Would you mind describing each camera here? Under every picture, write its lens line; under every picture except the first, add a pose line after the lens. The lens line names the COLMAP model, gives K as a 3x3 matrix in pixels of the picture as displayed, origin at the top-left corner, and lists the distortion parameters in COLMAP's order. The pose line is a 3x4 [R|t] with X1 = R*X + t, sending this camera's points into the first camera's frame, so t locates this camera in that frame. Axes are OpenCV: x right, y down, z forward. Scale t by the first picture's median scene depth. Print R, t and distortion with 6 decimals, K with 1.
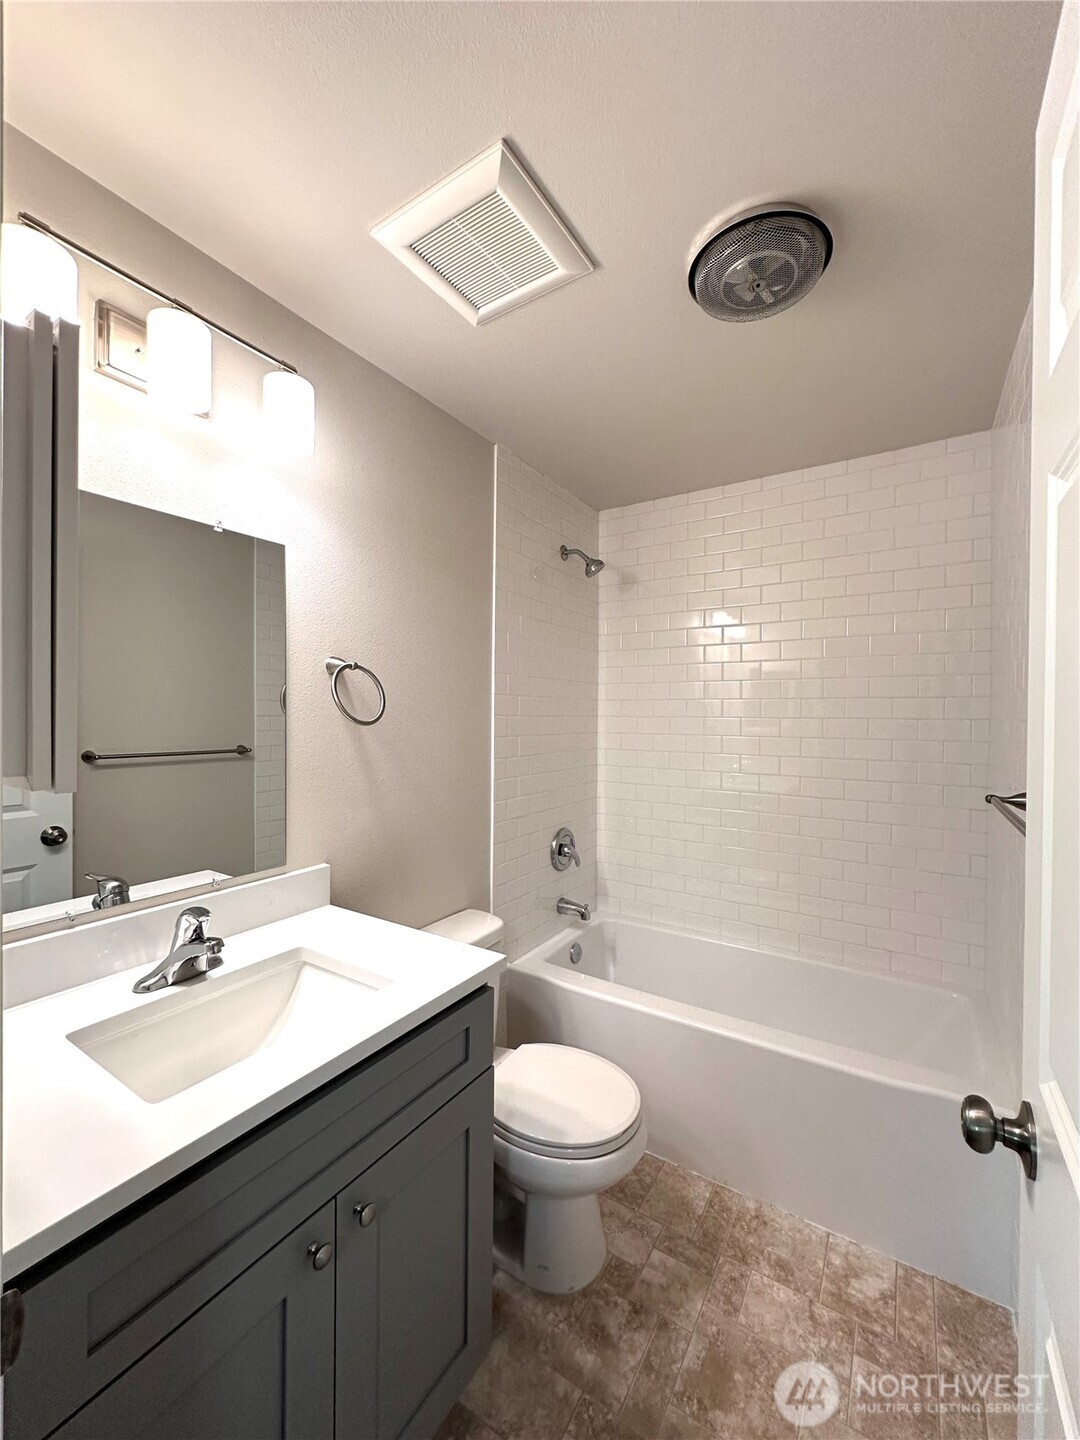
lens RADIAL K [[574.7, 0, 532.2], [0, 574.7, 722.4], [0, 0, 1]] dist [0.002820, 0.000156]
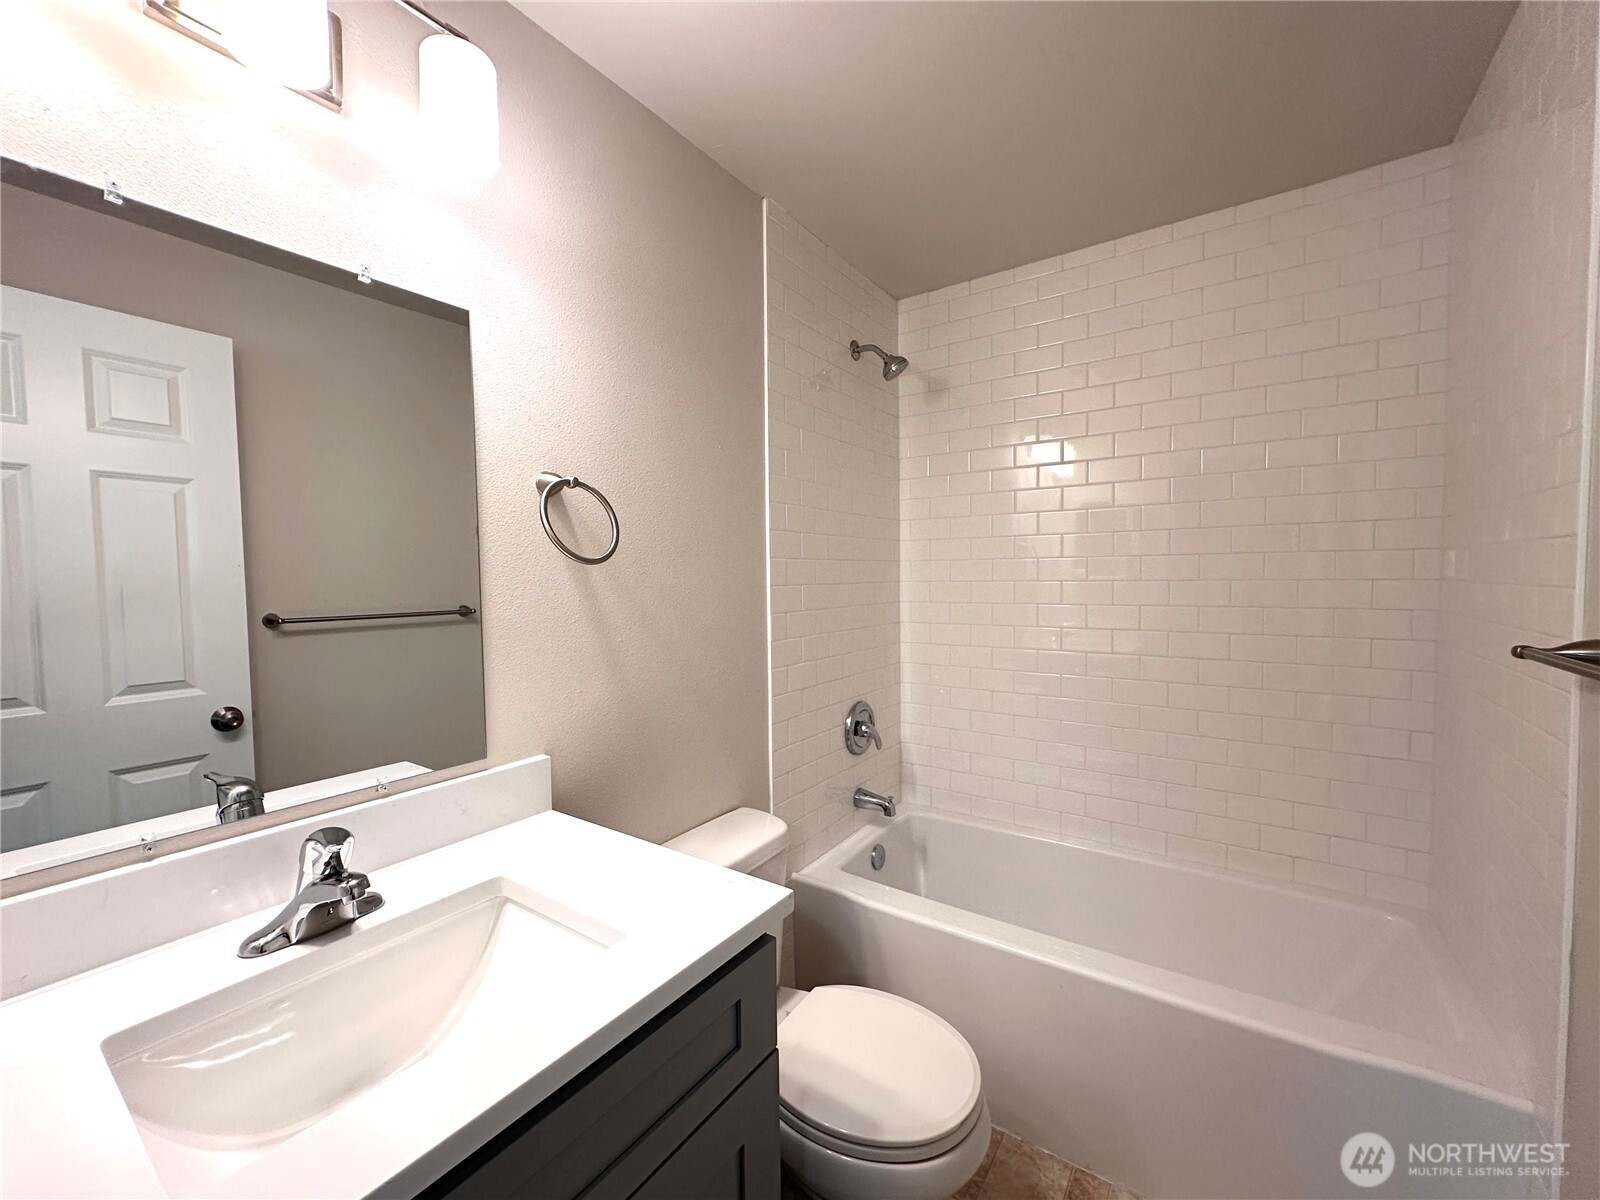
lens RADIAL K [[638.5, 0, 787.8], [0, 638.5, 600.1], [0, 0, 1]] dist [0.002820, 0.000156]
pose [[0.998977, -0.018499, -0.041259, -0.011434], [0.019577, 0.999474, 0.025871, 0.033324], [0.040759, -0.026652, 0.998813, 0.202277]]
